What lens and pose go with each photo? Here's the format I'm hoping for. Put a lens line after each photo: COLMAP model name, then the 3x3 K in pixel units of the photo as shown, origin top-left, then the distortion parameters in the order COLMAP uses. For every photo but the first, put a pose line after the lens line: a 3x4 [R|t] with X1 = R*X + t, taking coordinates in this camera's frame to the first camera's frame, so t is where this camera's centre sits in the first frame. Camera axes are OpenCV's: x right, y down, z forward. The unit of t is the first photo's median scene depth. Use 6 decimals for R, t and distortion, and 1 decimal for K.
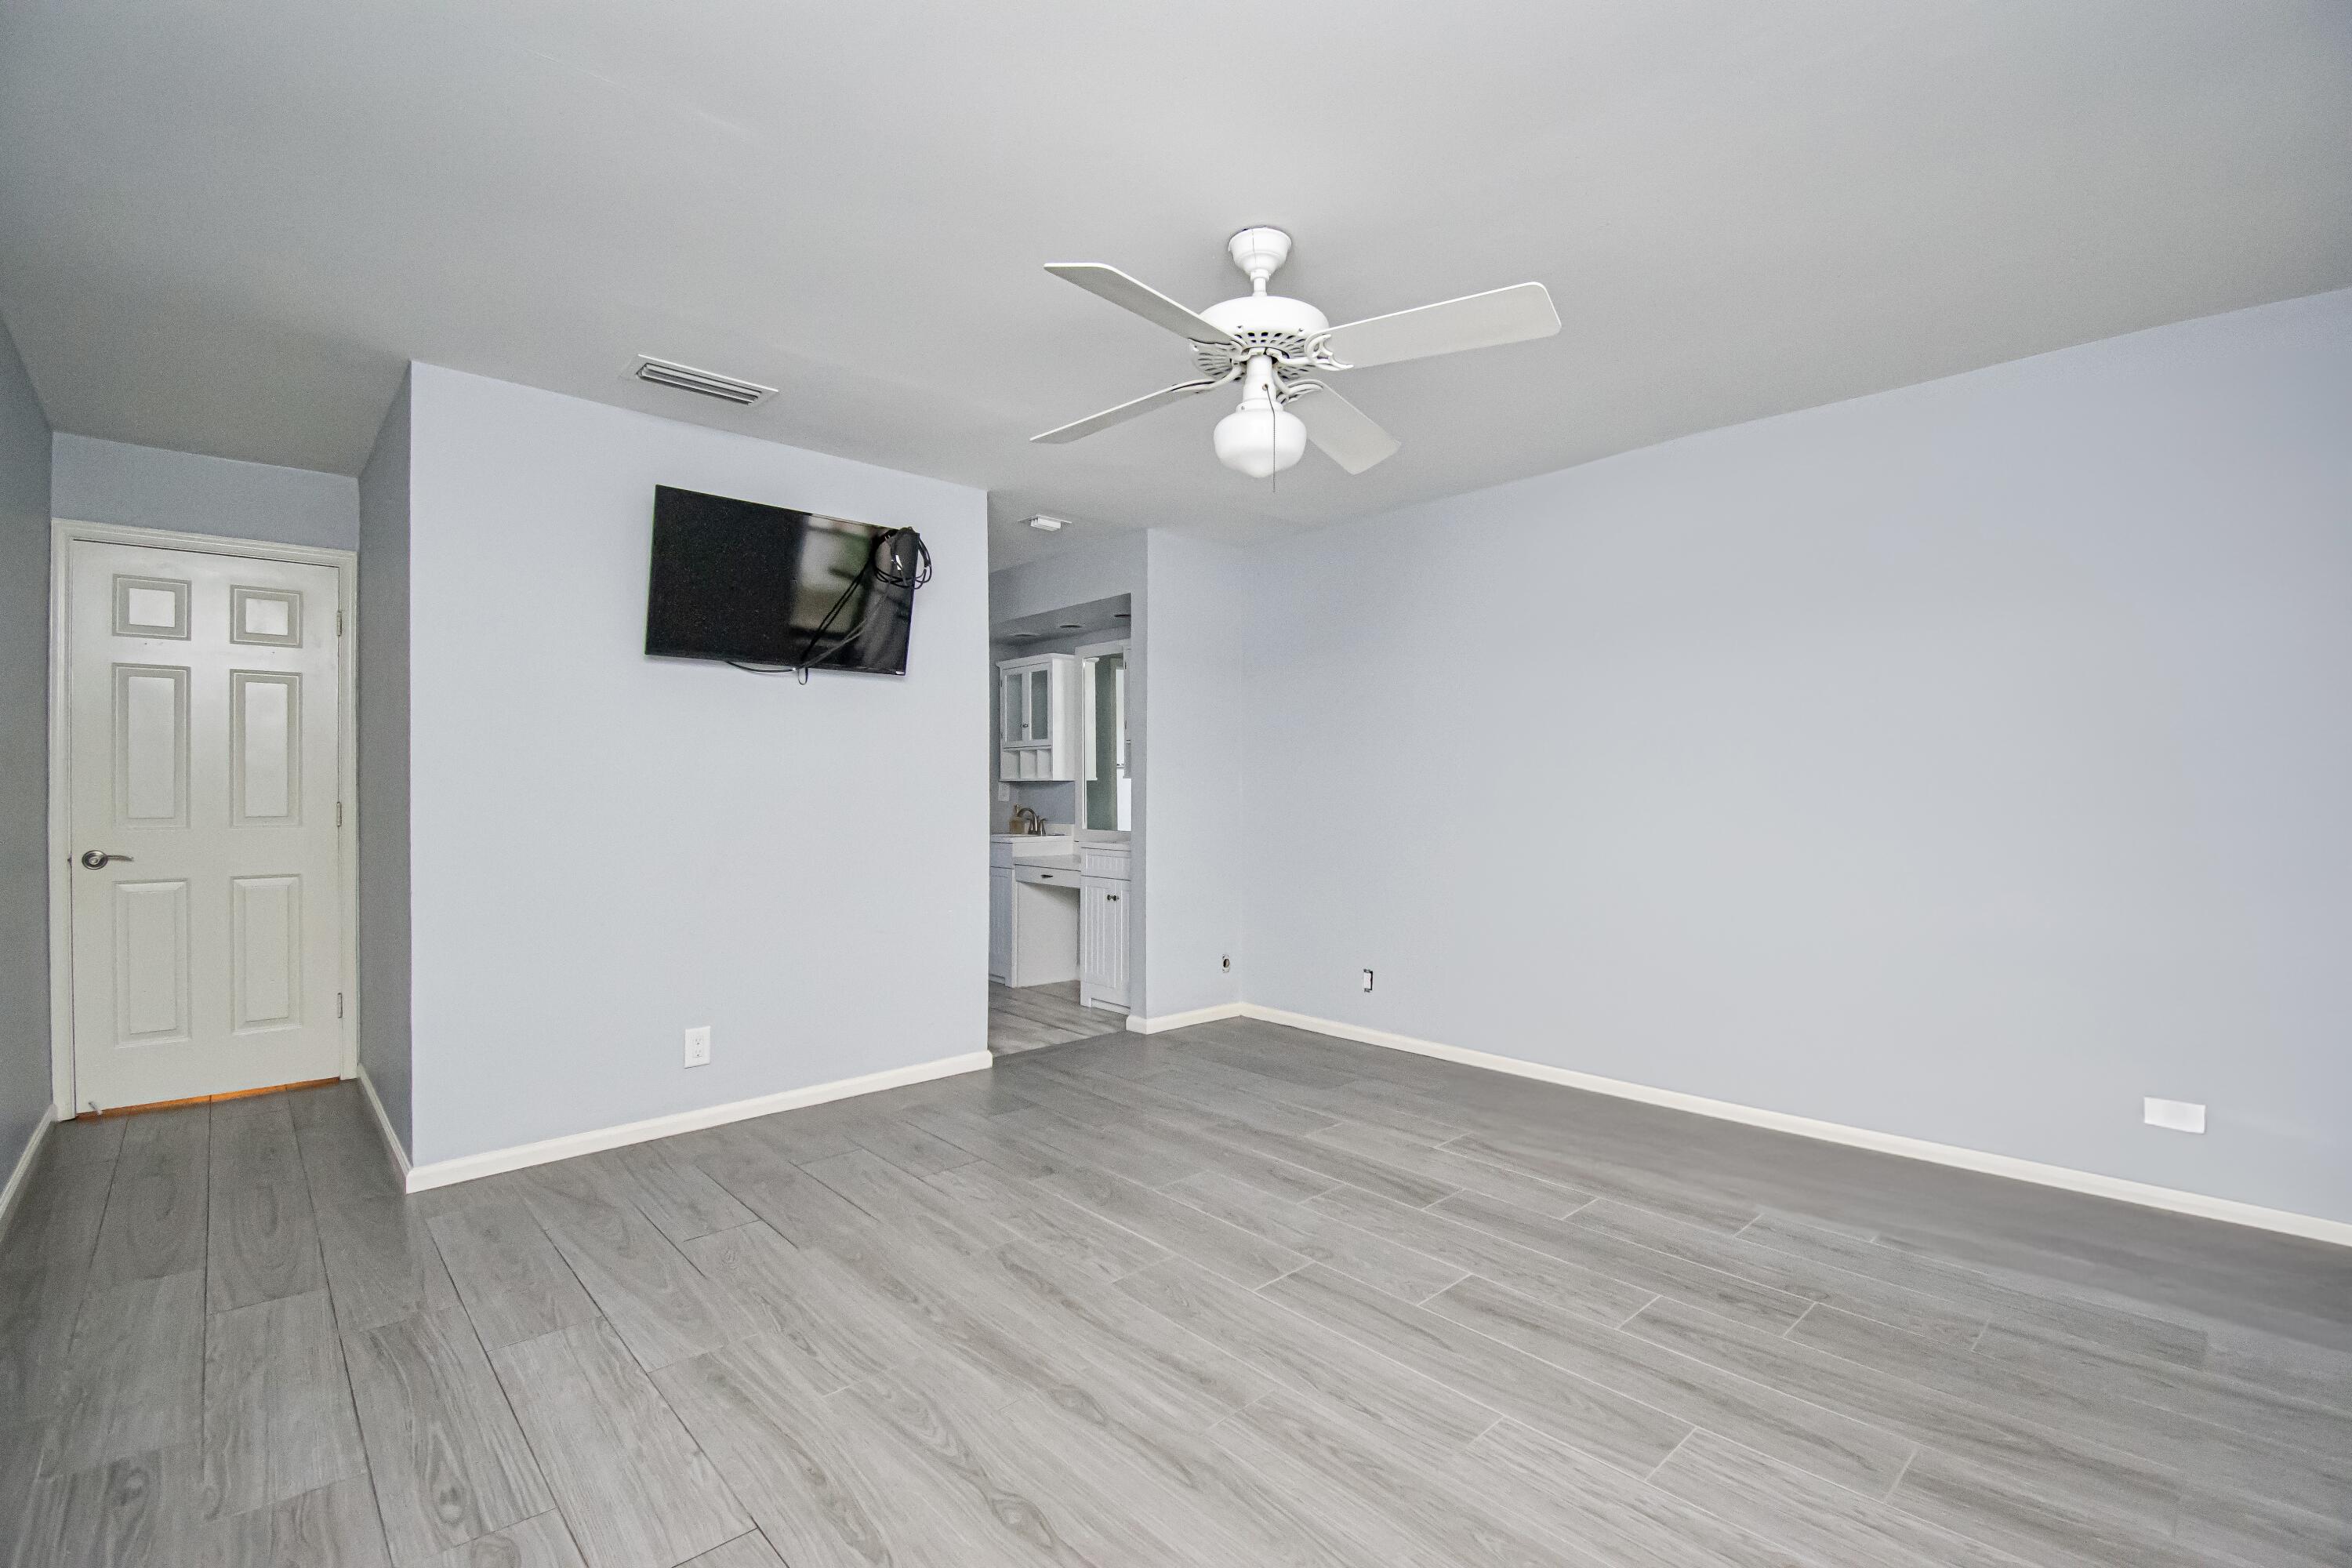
lens RADIAL K [[1056.8, 0, 1182.7], [0, 1056.8, 789.4], [0, 0, 1]] dist [0.018363, -0.024316]
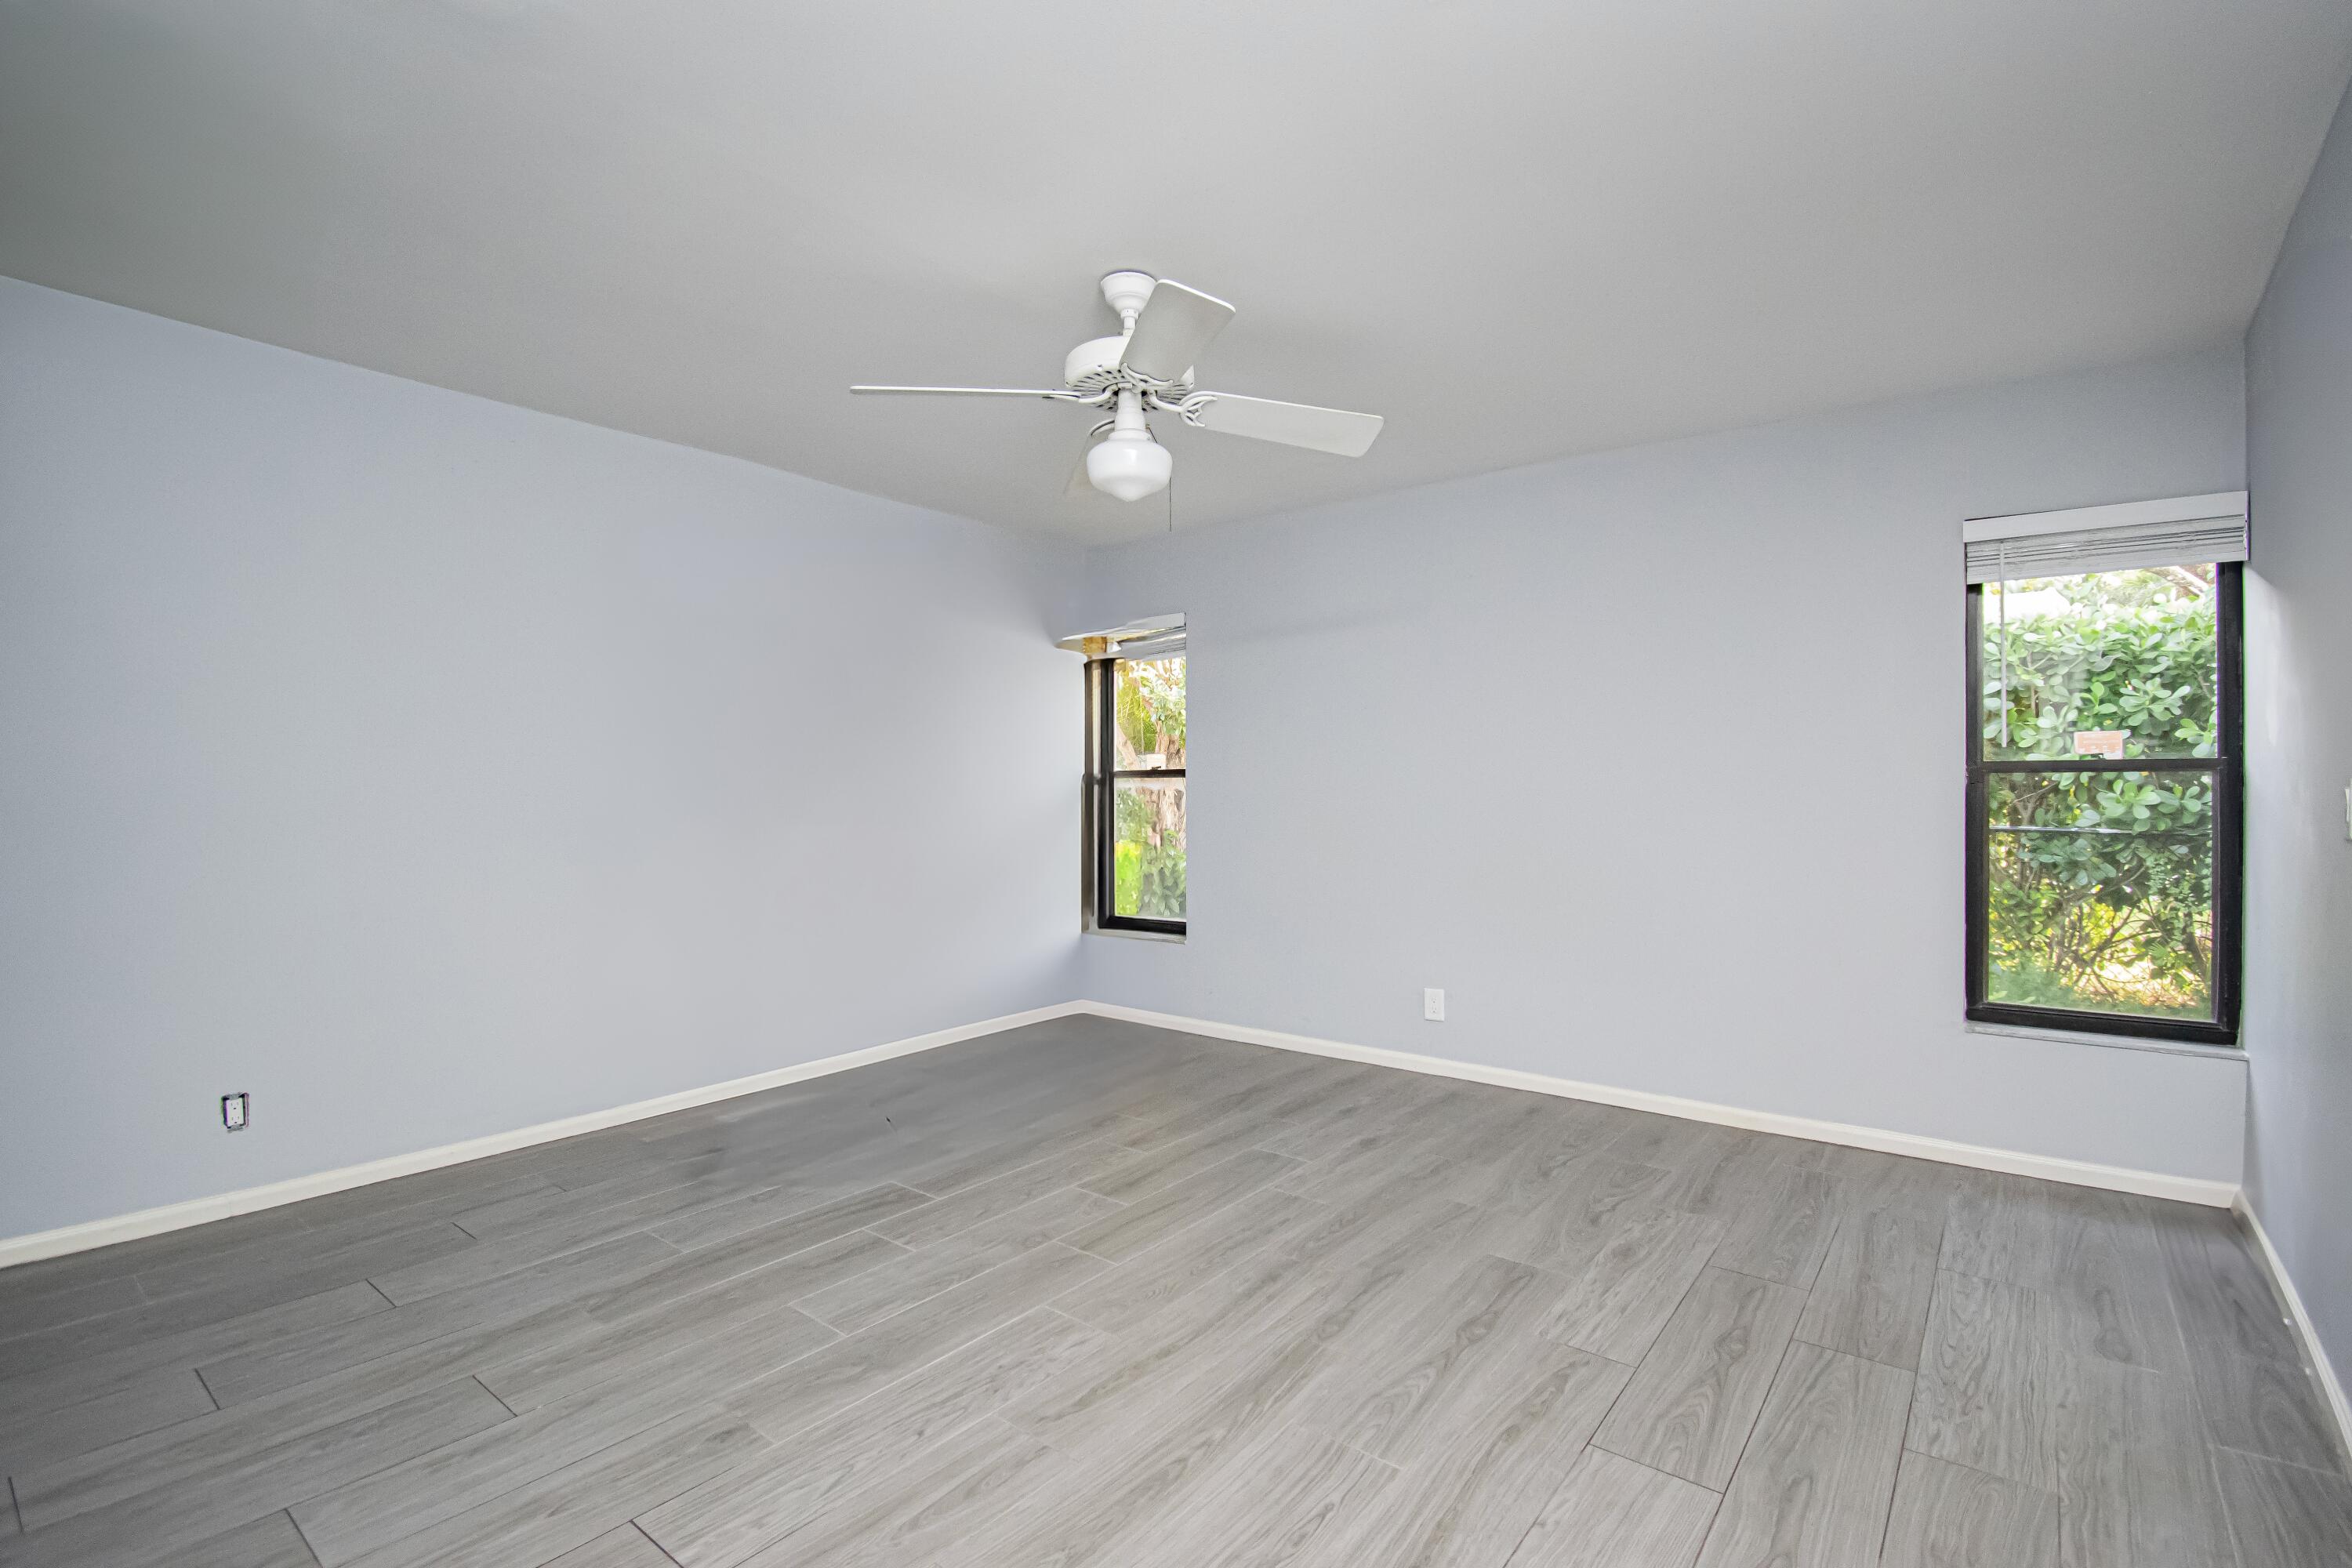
lens RADIAL K [[1056.8, 0, 1182.7], [0, 1056.8, 789.4], [0, 0, 1]] dist [0.018363, -0.024316]
pose [[-0.159329, -0.001936, 0.987224, -0.872892], [0.004051, 0.999988, 0.002615, -0.007644], [-0.987217, 0.004416, -0.159319, 0.963970]]
